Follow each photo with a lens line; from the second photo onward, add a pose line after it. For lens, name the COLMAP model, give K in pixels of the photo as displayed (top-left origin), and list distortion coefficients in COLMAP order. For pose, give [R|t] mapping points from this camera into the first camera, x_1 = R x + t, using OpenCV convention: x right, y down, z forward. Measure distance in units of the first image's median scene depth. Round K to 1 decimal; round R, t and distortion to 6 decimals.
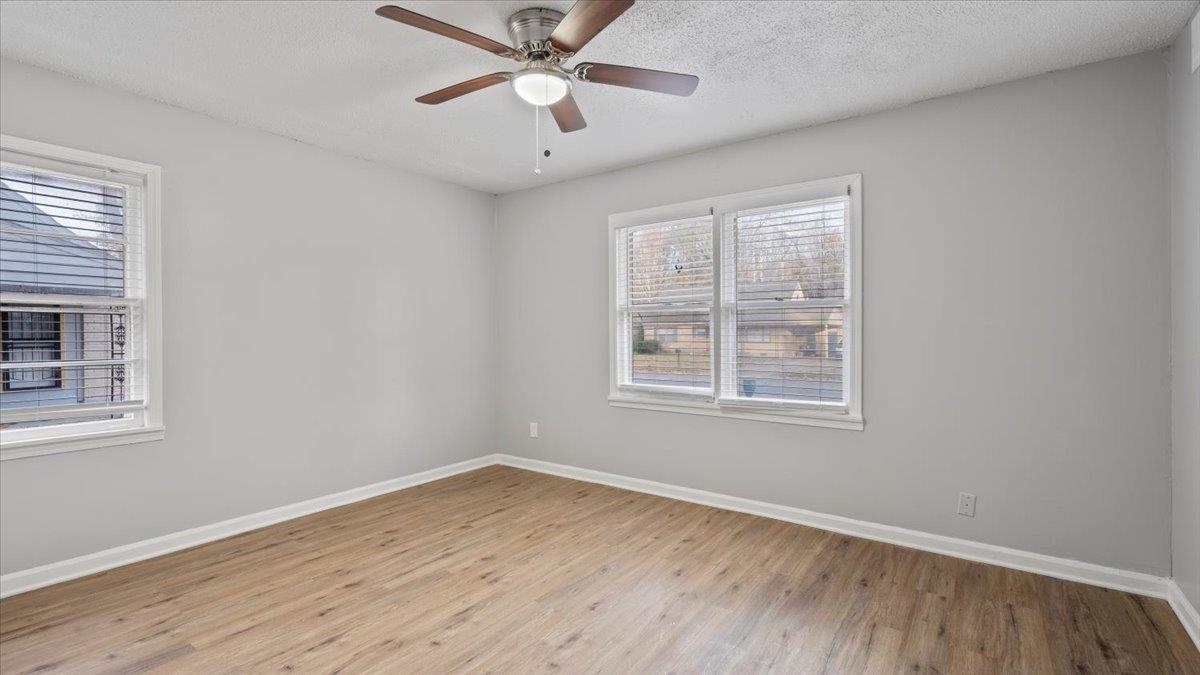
lens RADIAL K [[548.7, 0, 604.5], [0, 548.7, 336.5], [0, 0, 1]] dist [-0.000090, 0.000272]
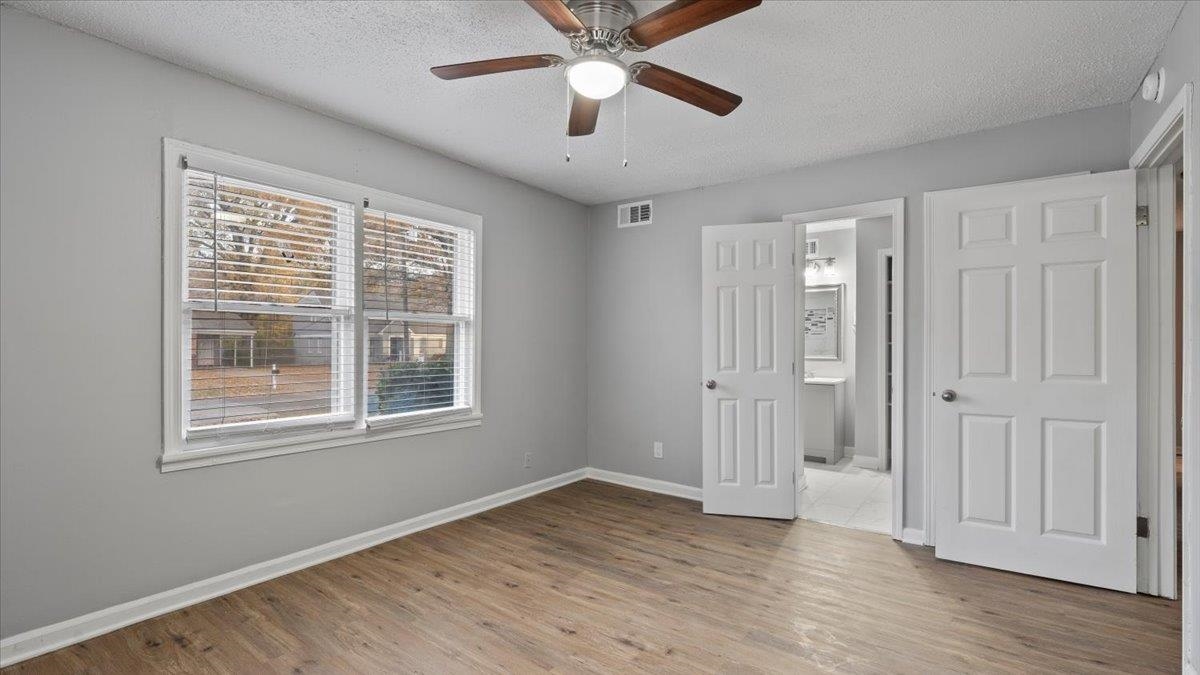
lens RADIAL K [[548.7, 0, 604.5], [0, 548.7, 336.5], [0, 0, 1]] dist [-0.000090, 0.000272]
pose [[-0.020865, 0.019683, 0.999589, -0.756649], [0.007587, 0.999781, -0.019528, -0.000055], [-0.999754, 0.007176, -0.021010, 0.734913]]
